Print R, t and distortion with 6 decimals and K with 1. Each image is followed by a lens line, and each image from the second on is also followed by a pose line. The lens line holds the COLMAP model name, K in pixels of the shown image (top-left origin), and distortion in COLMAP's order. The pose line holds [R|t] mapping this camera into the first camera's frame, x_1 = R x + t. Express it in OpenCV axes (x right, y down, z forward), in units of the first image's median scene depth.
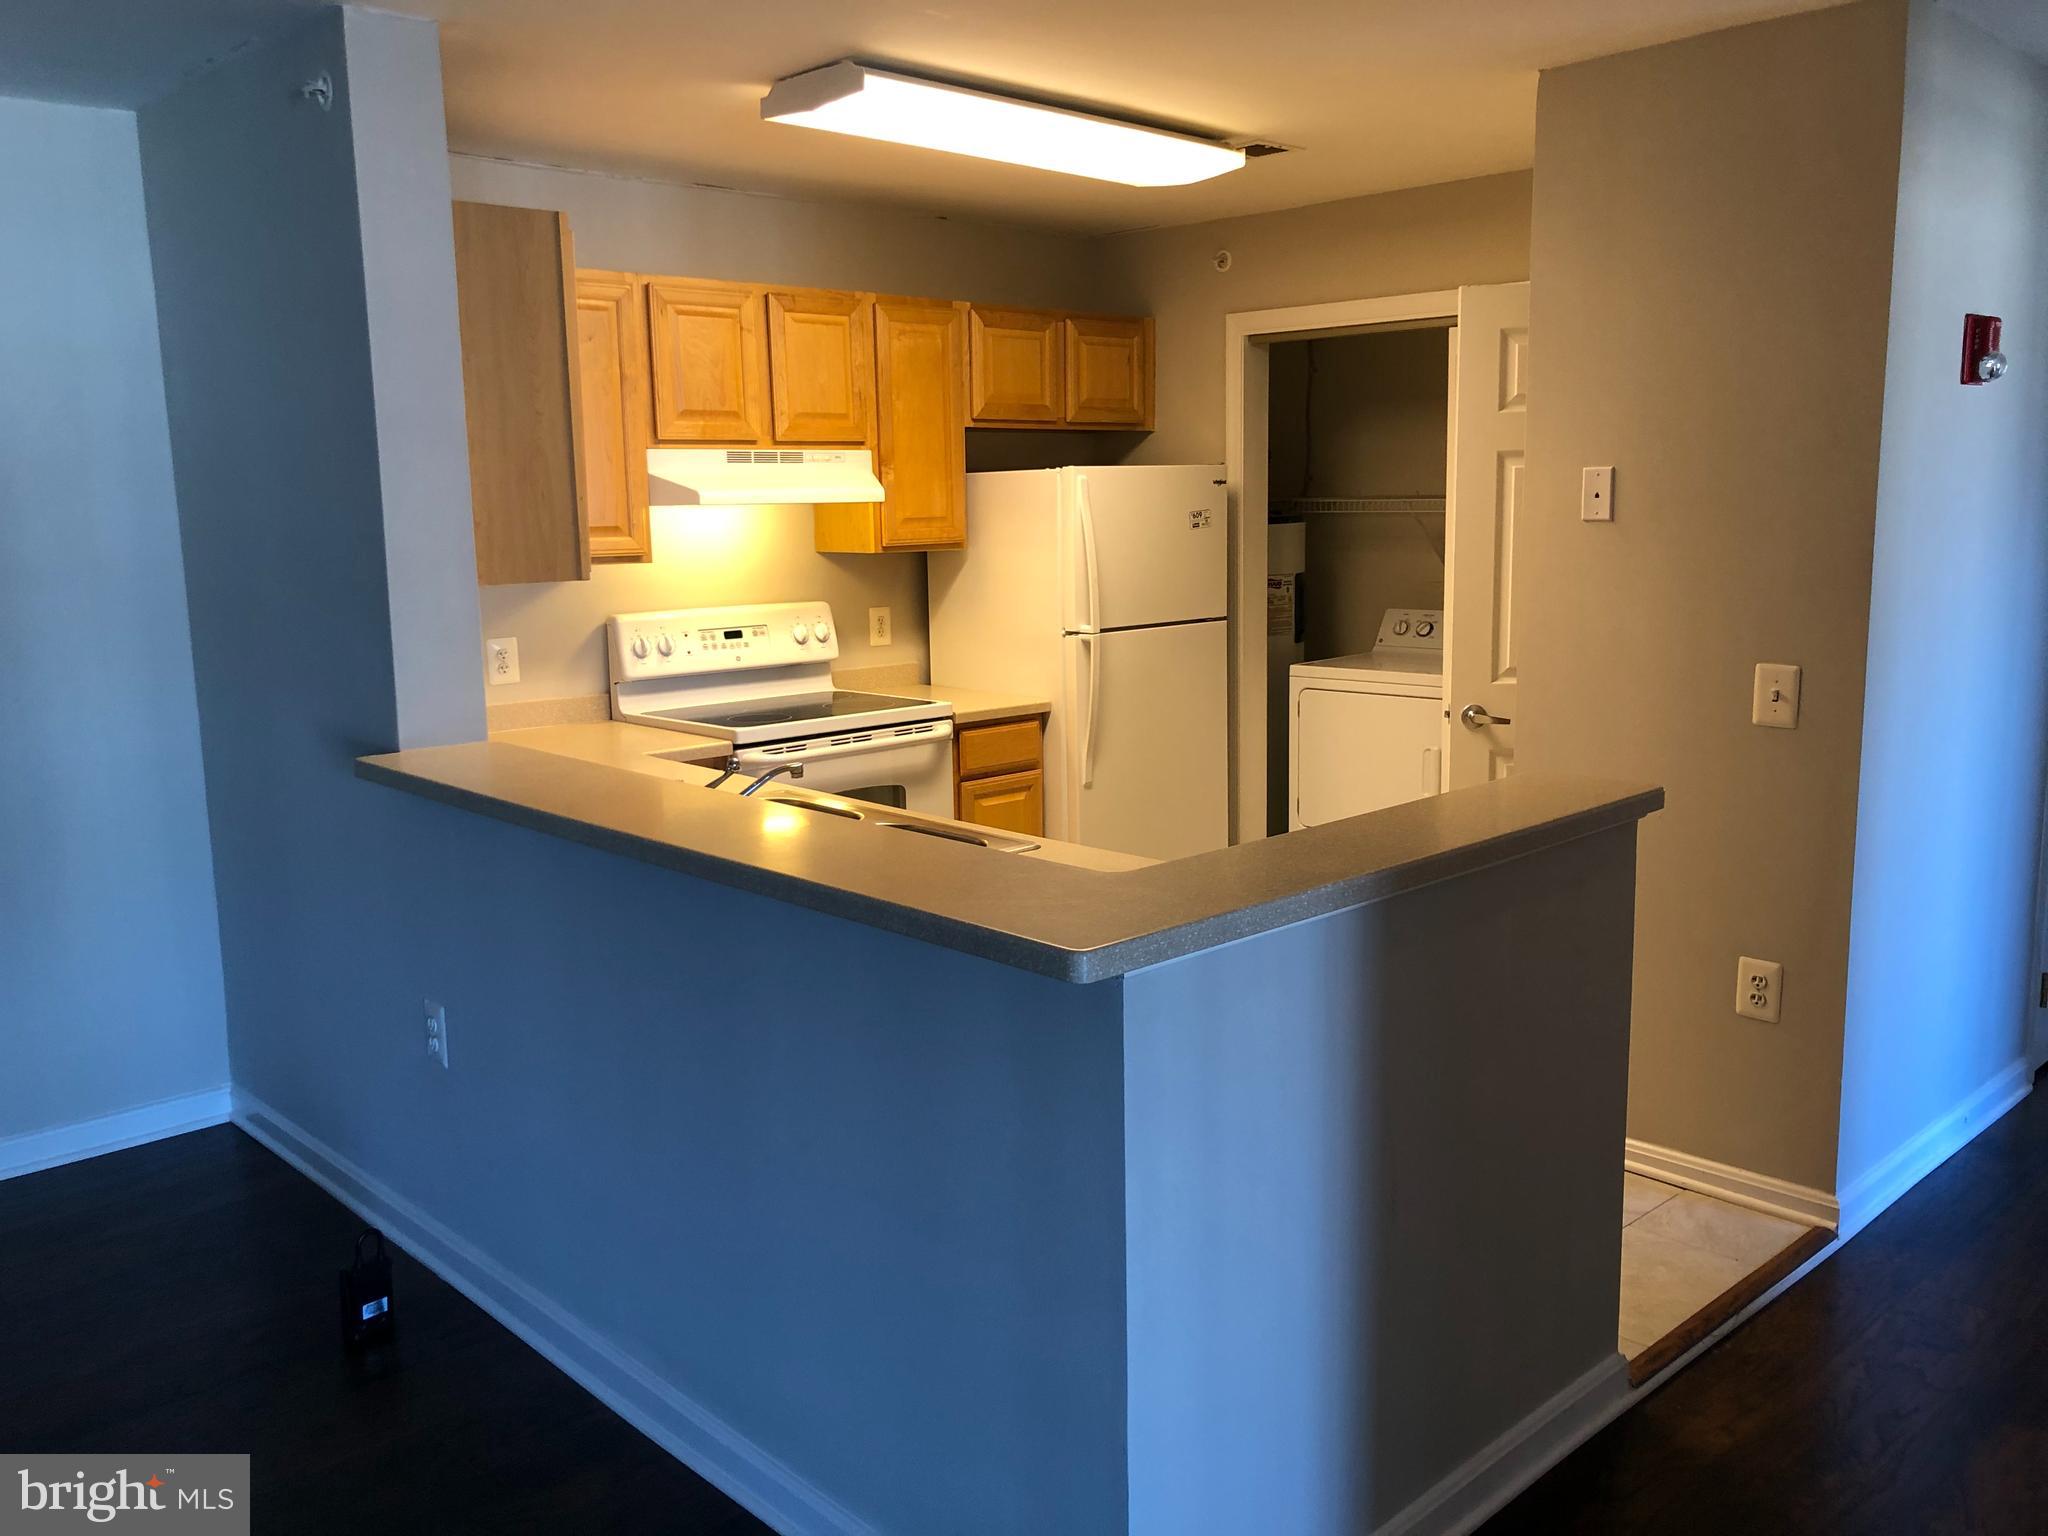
lens RADIAL K [[1694.9, 0, 1013.3], [0, 1694.9, 801.6], [0, 0, 1]] dist [0.045835, -0.007257]
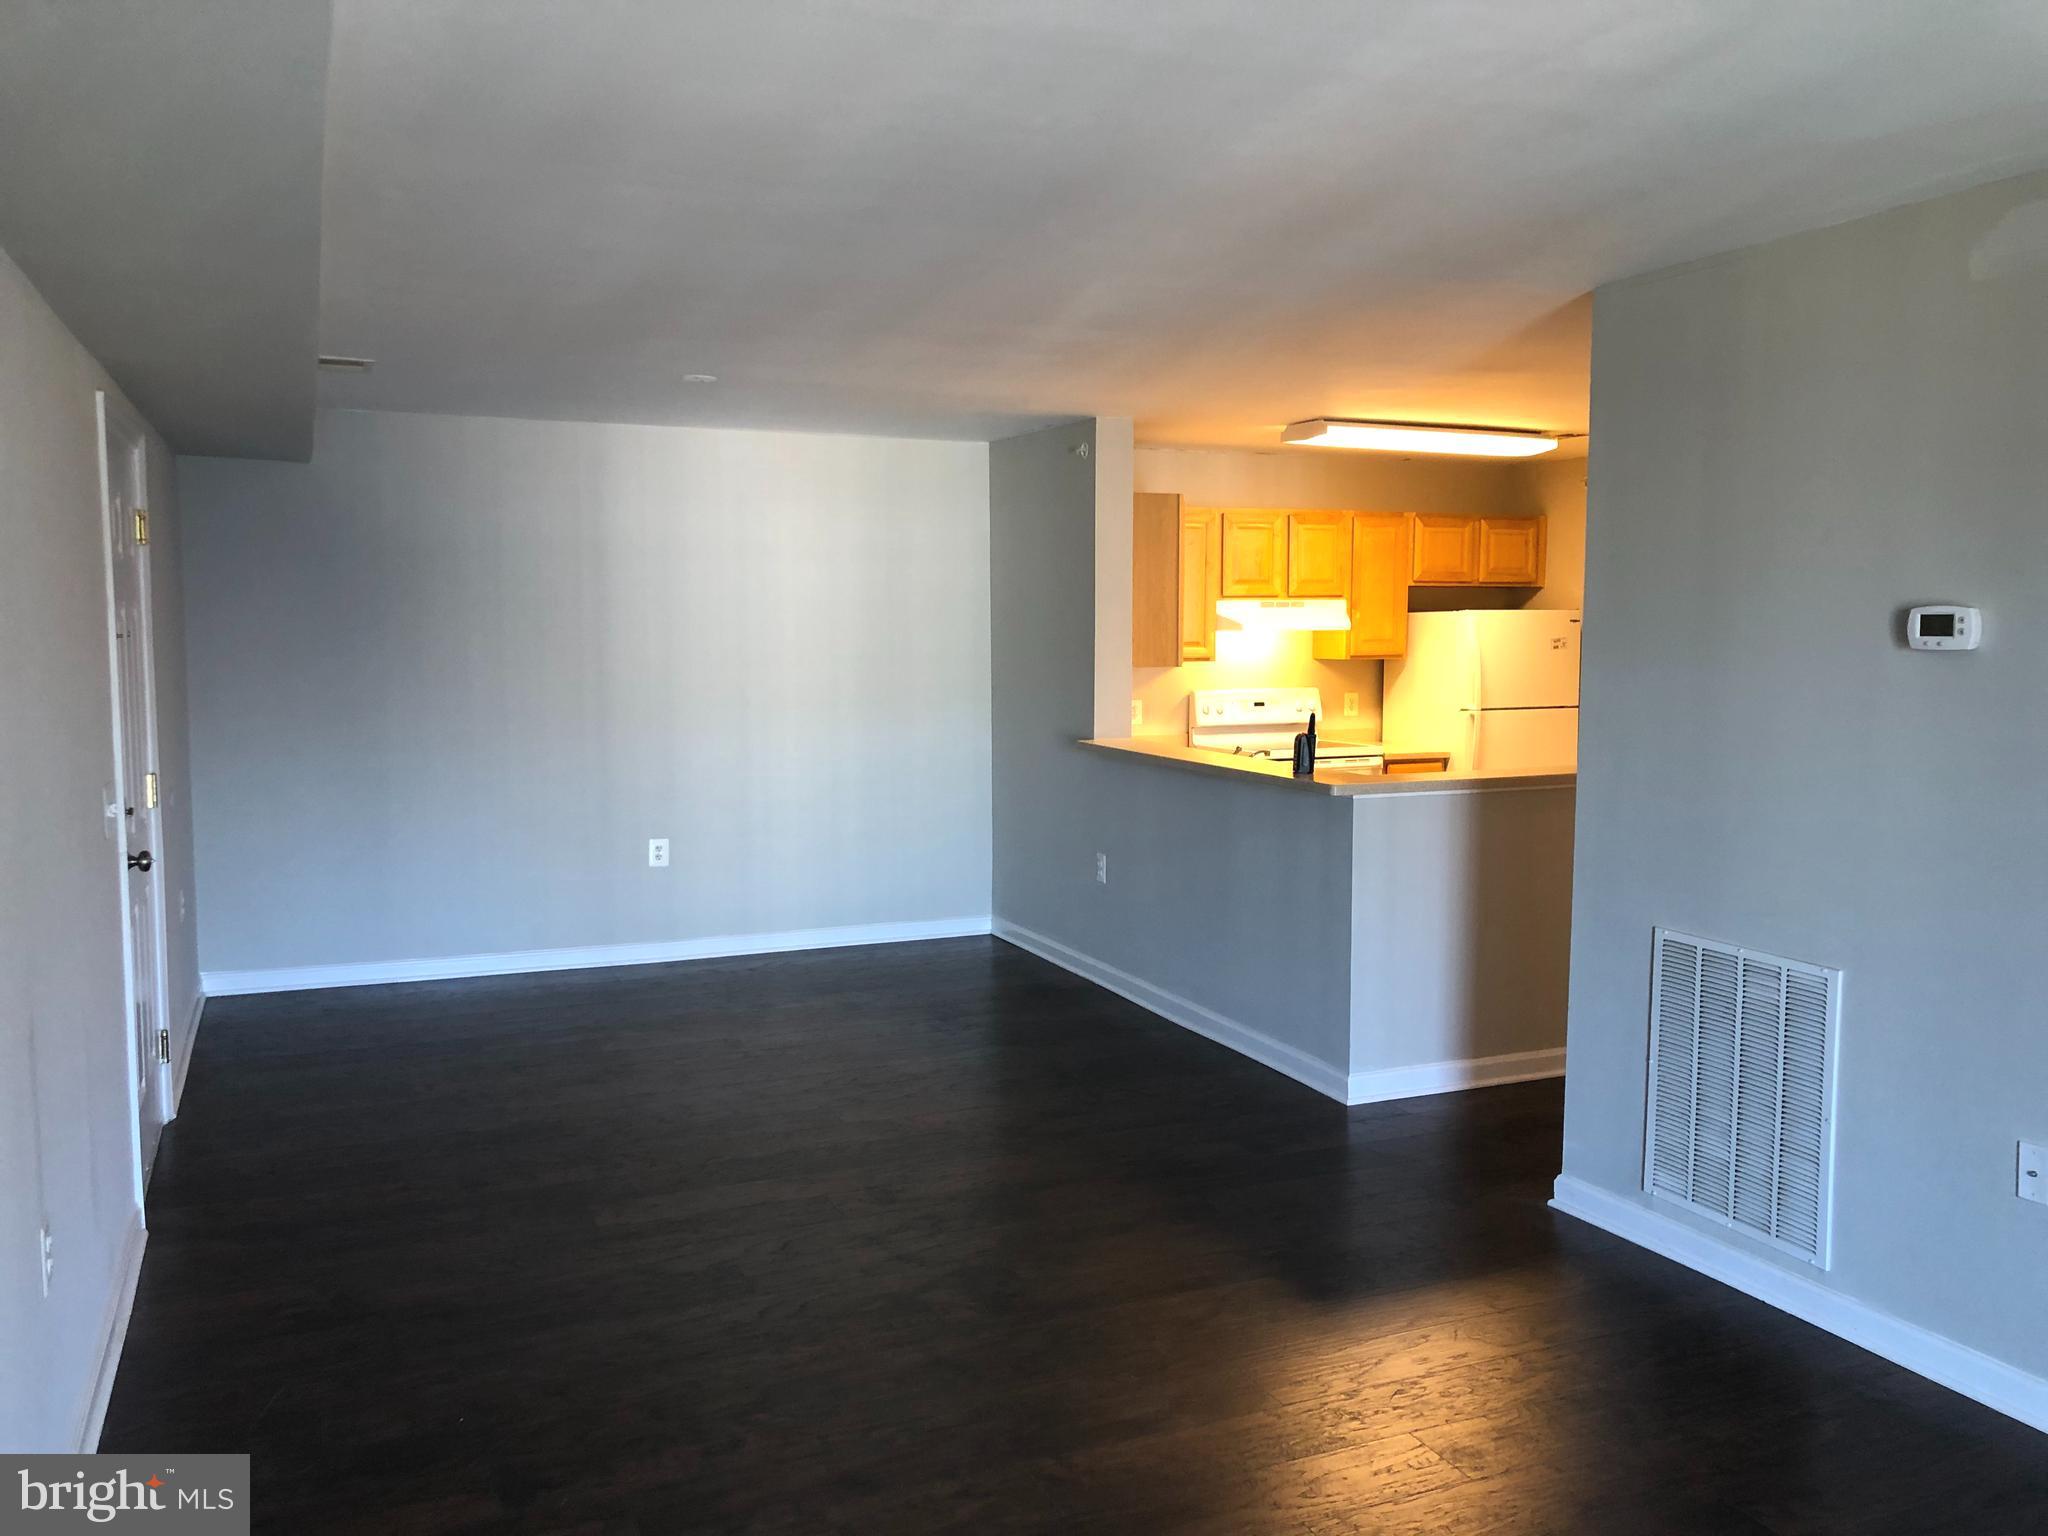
lens RADIAL K [[1694.9, 0, 1024.4], [0, 1694.9, 765.2], [0, 0, 1]] dist [0.045835, -0.007257]
pose [[0.944228, 0.043383, -0.326424, 0.182877], [-0.072297, 0.994409, -0.076969, 0.118561], [0.321259, 0.096275, 0.942085, -0.730922]]
